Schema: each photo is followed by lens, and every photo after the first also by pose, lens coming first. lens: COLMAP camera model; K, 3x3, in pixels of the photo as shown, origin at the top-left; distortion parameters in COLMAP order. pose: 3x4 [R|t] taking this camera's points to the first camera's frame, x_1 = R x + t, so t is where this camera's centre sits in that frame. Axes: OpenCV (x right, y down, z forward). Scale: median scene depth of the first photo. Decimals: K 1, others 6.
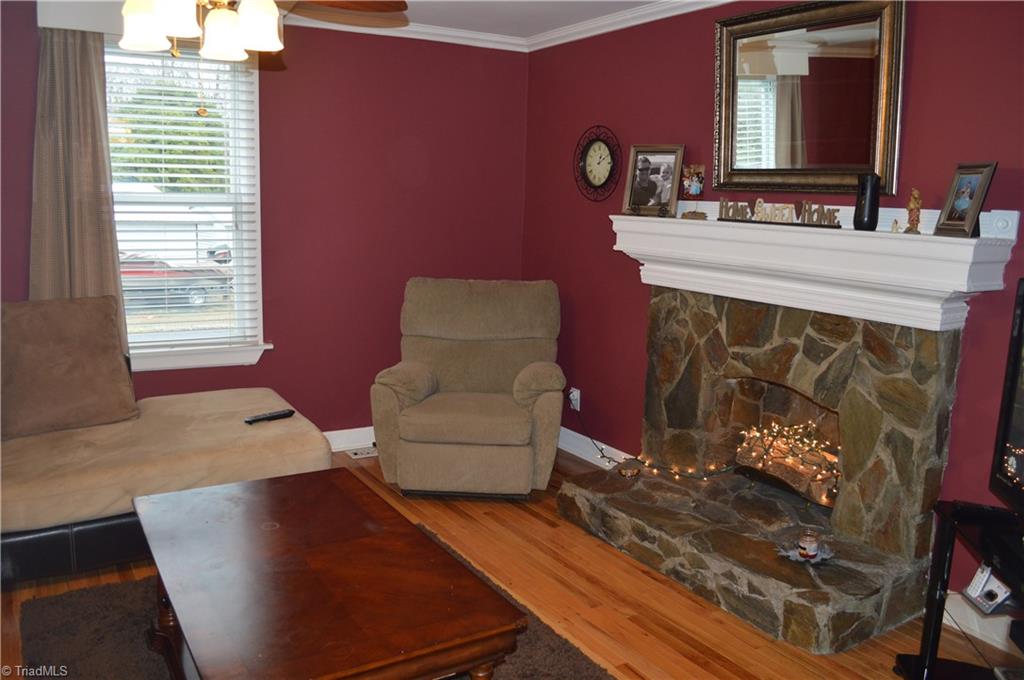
lens RADIAL K [[827.0, 0, 512.0], [0, 827.0, 340.0], [0, 0, 1]] dist [-0.068953, 0.002197]
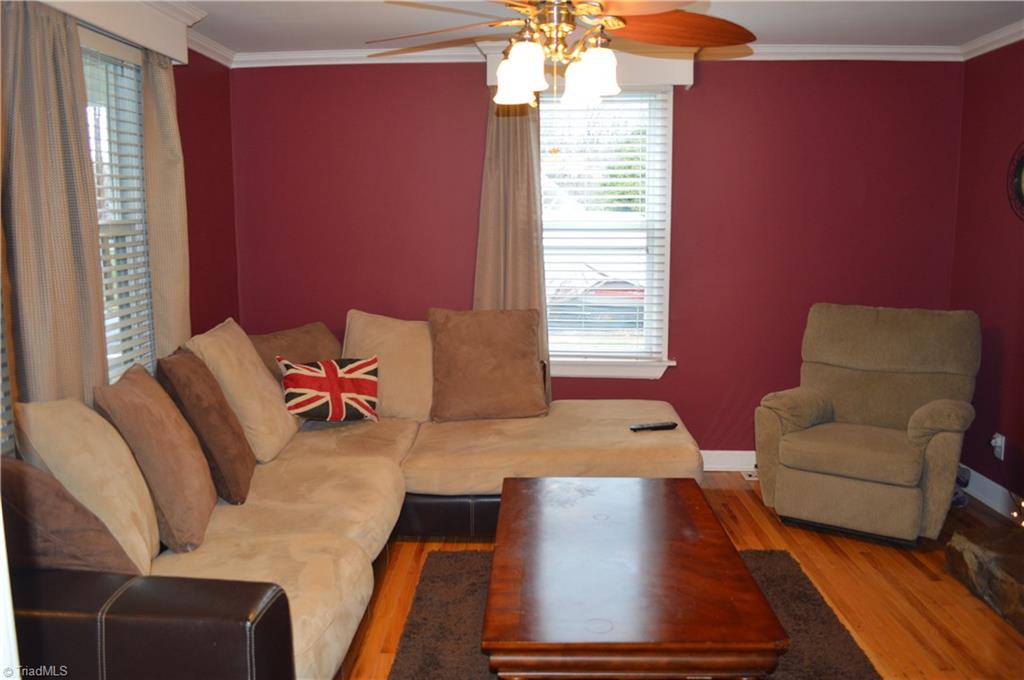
lens RADIAL K [[827.0, 0, 512.0], [0, 827.0, 340.0], [0, 0, 1]] dist [-0.068953, 0.002197]
pose [[0.836887, 0.051755, -0.544923, 0.125120], [-0.069658, 0.997496, -0.012241, 0.006012], [0.542925, 0.048202, 0.838396, -0.009022]]
